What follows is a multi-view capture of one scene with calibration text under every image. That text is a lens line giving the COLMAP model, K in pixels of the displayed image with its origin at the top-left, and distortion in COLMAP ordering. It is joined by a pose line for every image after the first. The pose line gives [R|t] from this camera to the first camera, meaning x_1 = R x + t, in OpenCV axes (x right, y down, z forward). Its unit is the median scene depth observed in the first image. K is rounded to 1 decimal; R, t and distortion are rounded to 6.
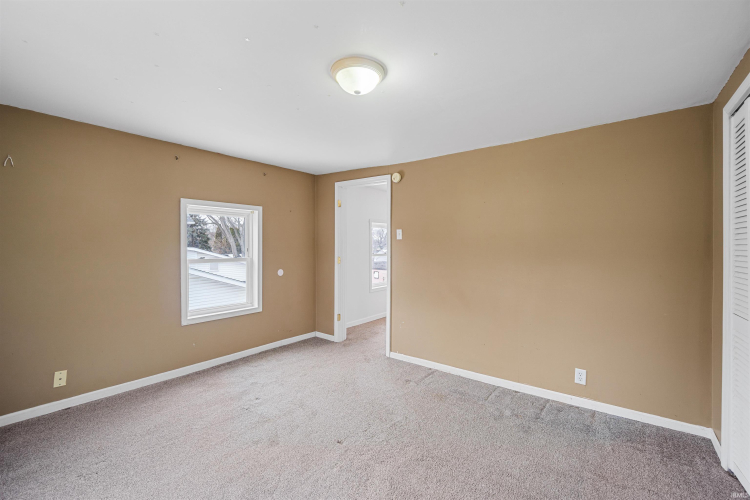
lens RADIAL K [[325.4, 0, 373.7], [0, 325.4, 248.6], [0, 0, 1]] dist [0.002496, 0.000461]
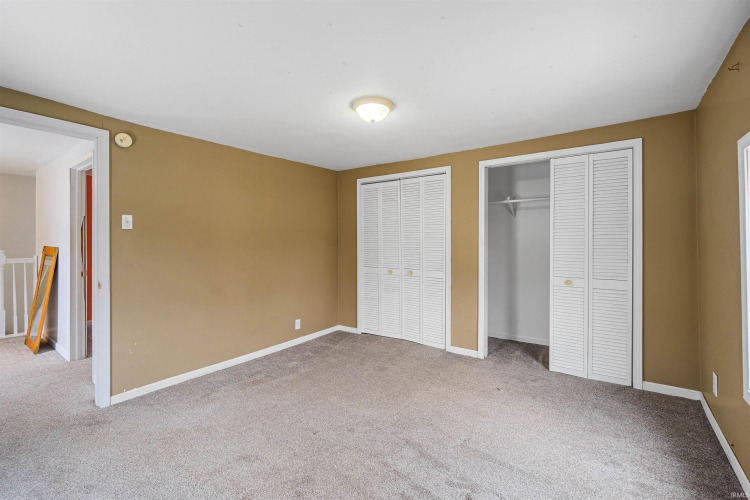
lens RADIAL K [[325.4, 0, 371.8], [0, 325.4, 242.4], [0, 0, 1]] dist [0.002496, 0.000461]
pose [[-0.017681, -0.007380, 0.999816, -0.784774], [0.007007, 0.999947, 0.007505, -0.000994], [-0.999819, 0.007139, -0.017628, 0.594693]]
